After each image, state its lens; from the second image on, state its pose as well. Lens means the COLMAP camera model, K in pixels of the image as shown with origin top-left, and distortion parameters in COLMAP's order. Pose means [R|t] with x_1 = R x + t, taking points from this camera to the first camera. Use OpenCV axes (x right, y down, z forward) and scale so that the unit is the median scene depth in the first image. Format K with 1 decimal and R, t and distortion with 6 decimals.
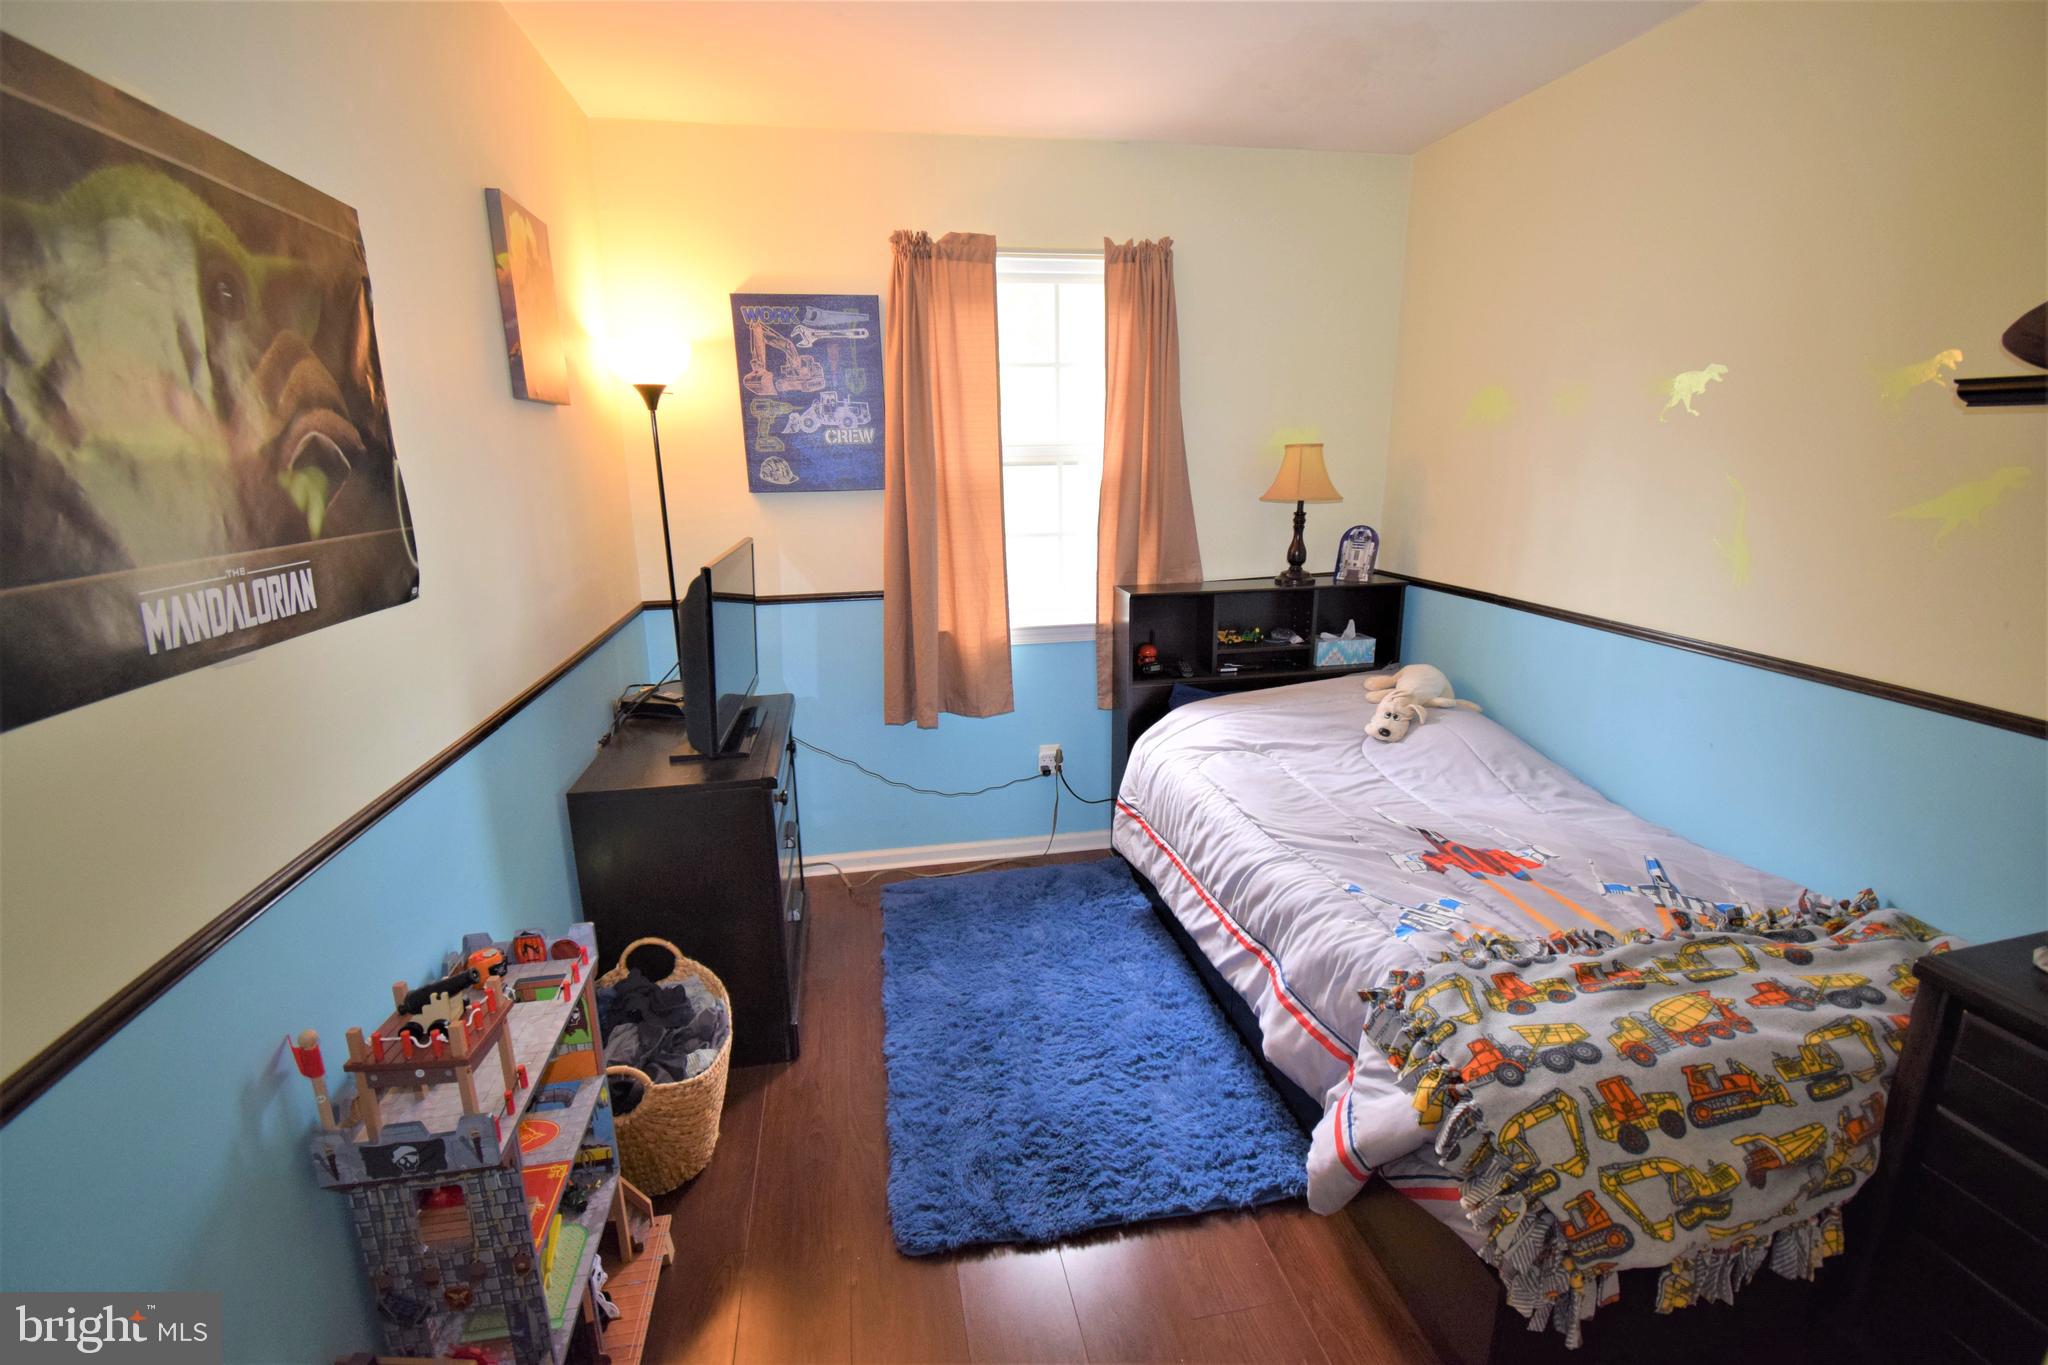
lens RADIAL K [[896.9, 0, 1019.0], [0, 896.9, 680.6], [0, 0, 1]] dist [0.021684, -0.027782]
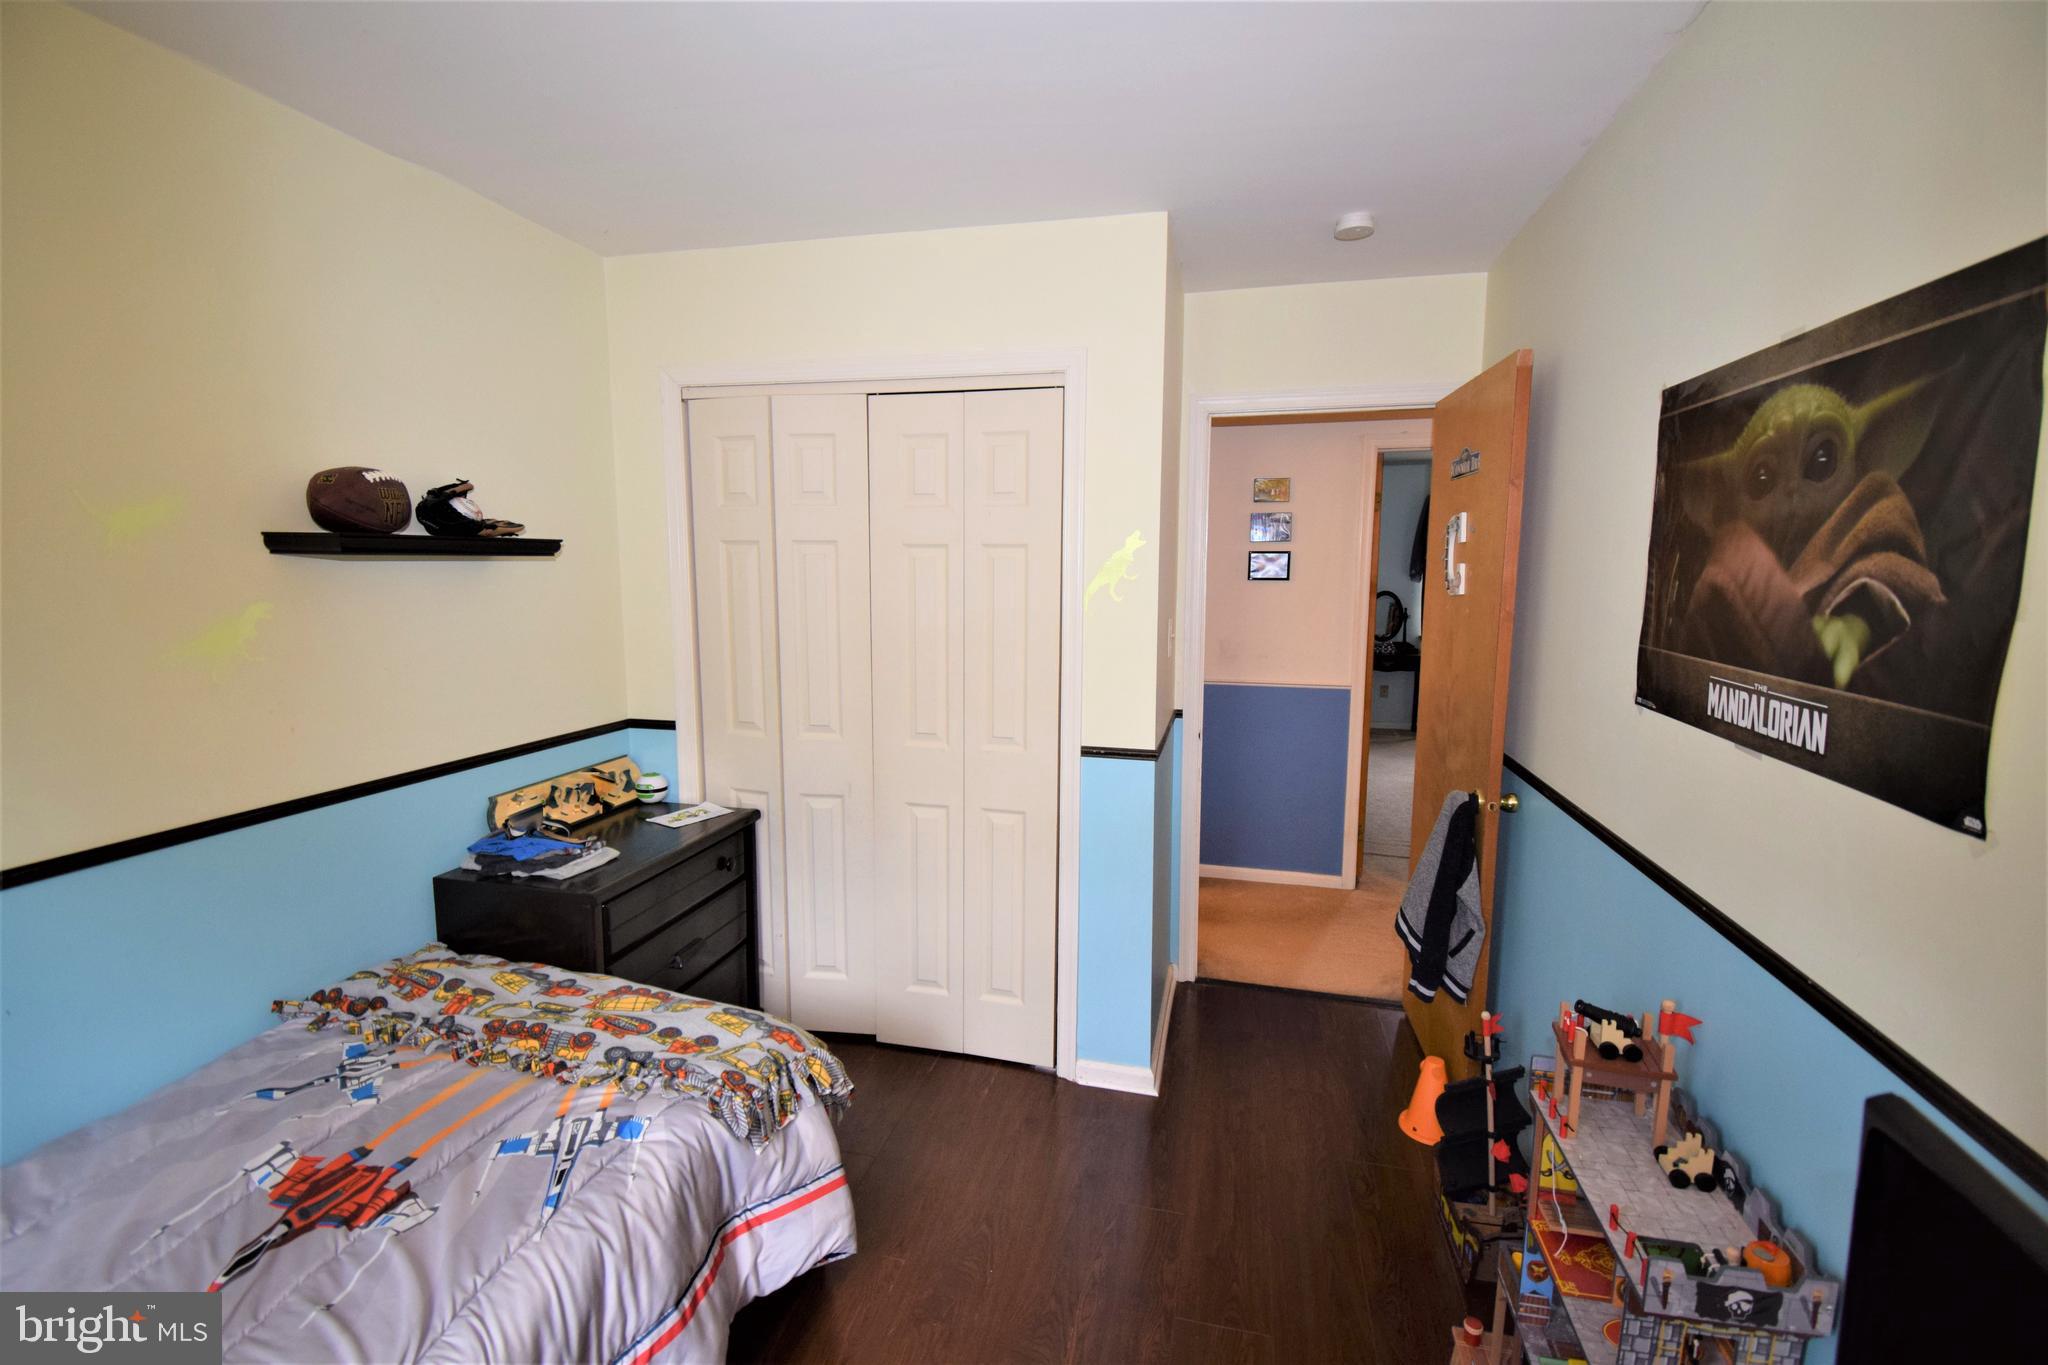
lens RADIAL K [[923.1, 0, 1014.5], [0, 923.1, 679.8], [0, 0, 1]] dist [0.026262, -0.031048]
pose [[-0.907897, -0.043670, 0.416912, -0.249559], [0.109046, 0.935716, 0.335478, -0.365368], [-0.404761, 0.350042, -0.844771, 1.351035]]
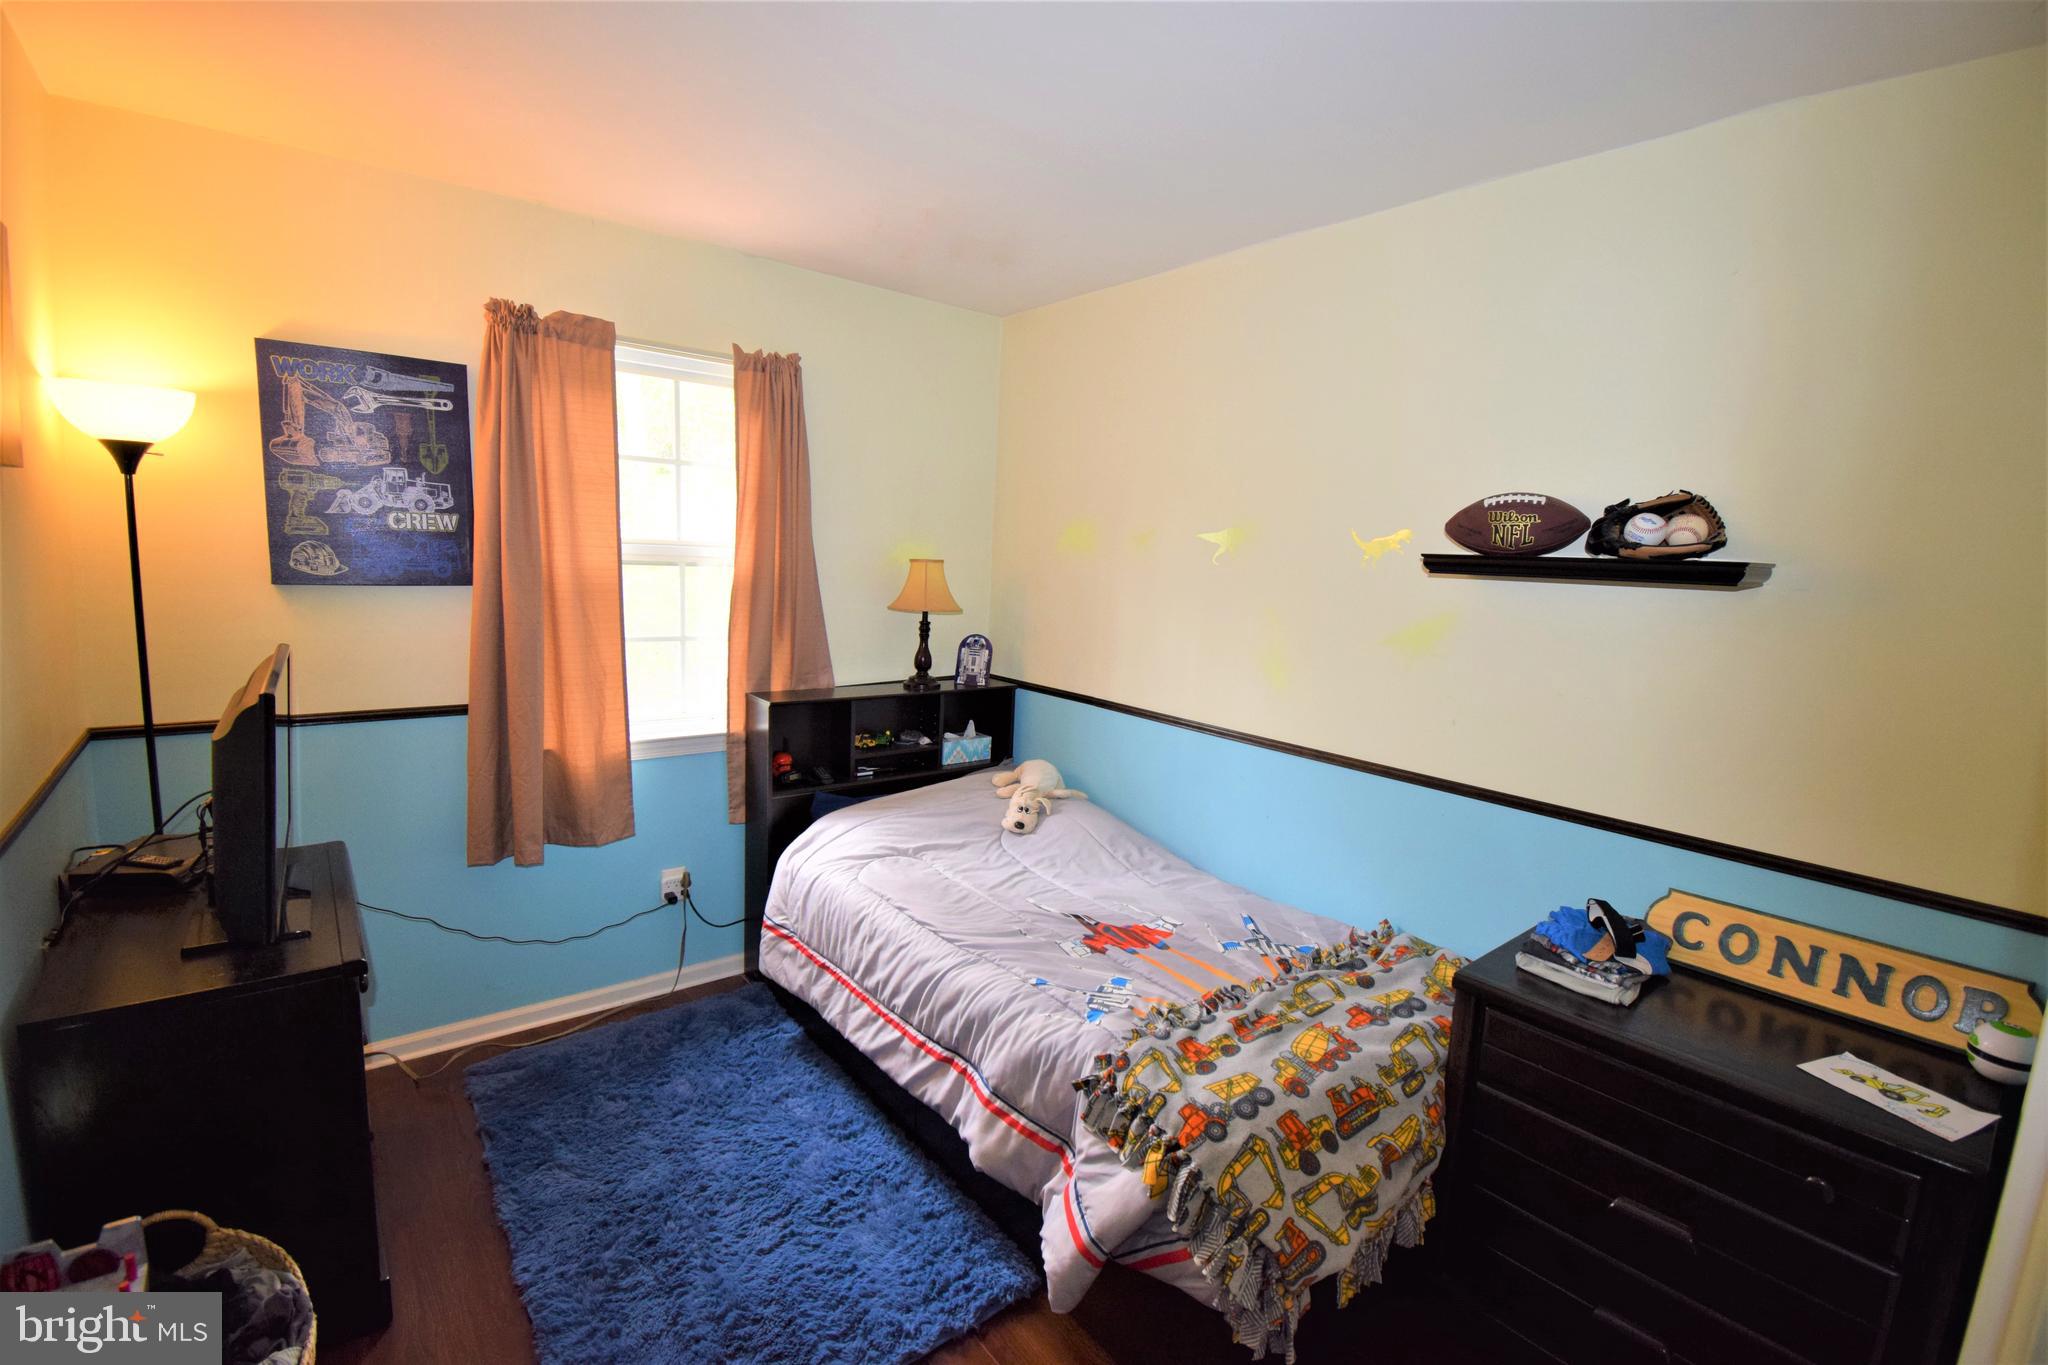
lens RADIAL K [[898.9, 0, 1022.2], [0, 898.9, 680.7], [0, 0, 1]] dist [0.023612, -0.029463]
pose [[0.881023, -0.011011, 0.472945, -0.154187], [0.056471, 0.995029, -0.082030, -0.040347], [-0.469690, 0.098978, 0.877265, 0.031488]]
